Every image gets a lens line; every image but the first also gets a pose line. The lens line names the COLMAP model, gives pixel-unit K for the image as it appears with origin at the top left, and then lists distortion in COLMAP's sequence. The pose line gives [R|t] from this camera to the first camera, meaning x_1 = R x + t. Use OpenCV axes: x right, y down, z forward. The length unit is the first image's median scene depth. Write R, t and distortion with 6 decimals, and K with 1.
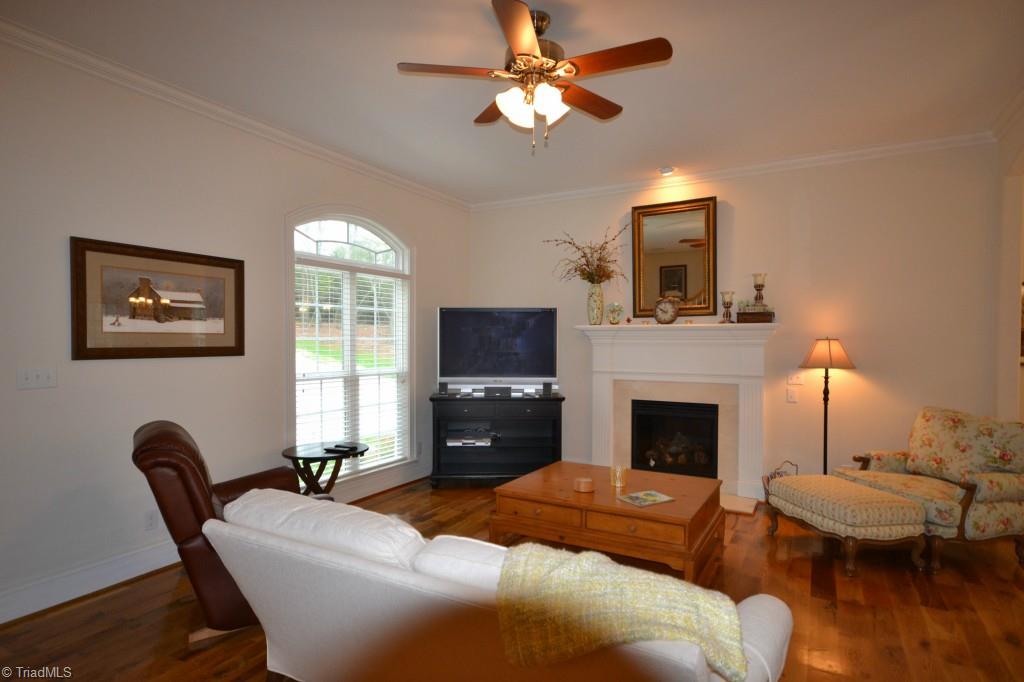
lens RADIAL K [[524.1, 0, 520.0], [0, 524.1, 346.1], [0, 0, 1]] dist [0.004033, 0.001040]
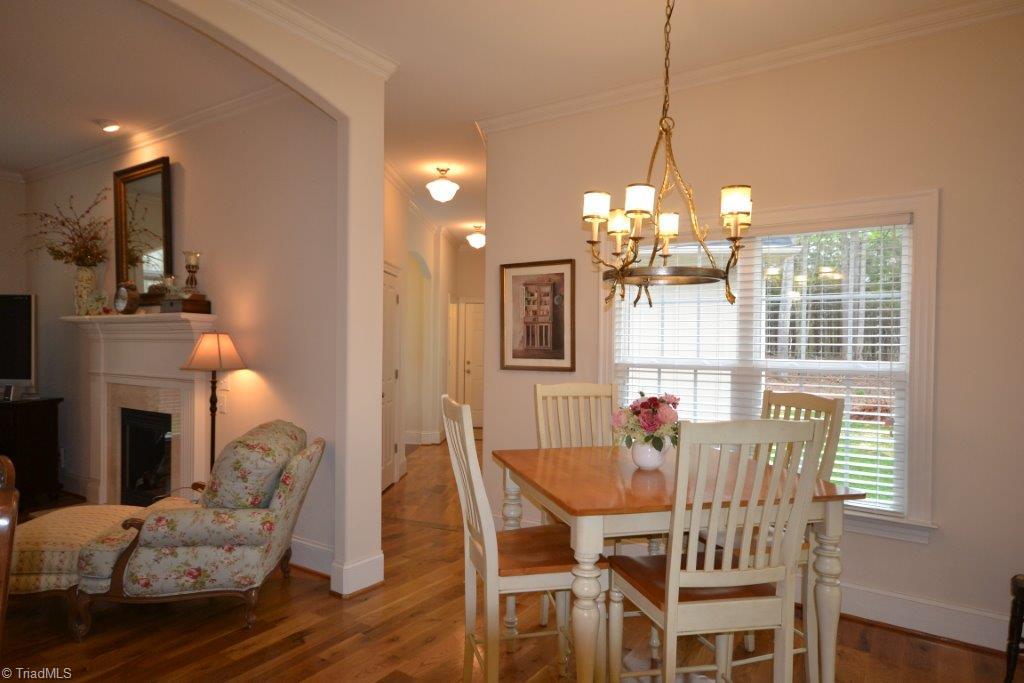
lens RADIAL K [[593.5, 0, 511.6], [0, 593.5, 342.7], [0, 0, 1]] dist [-0.003611, -0.000223]
pose [[0.998442, 0.007433, -0.055308, 1.018758], [-0.008215, 0.999869, -0.013935, 0.009906], [0.055197, 0.014368, 0.998372, 0.128559]]
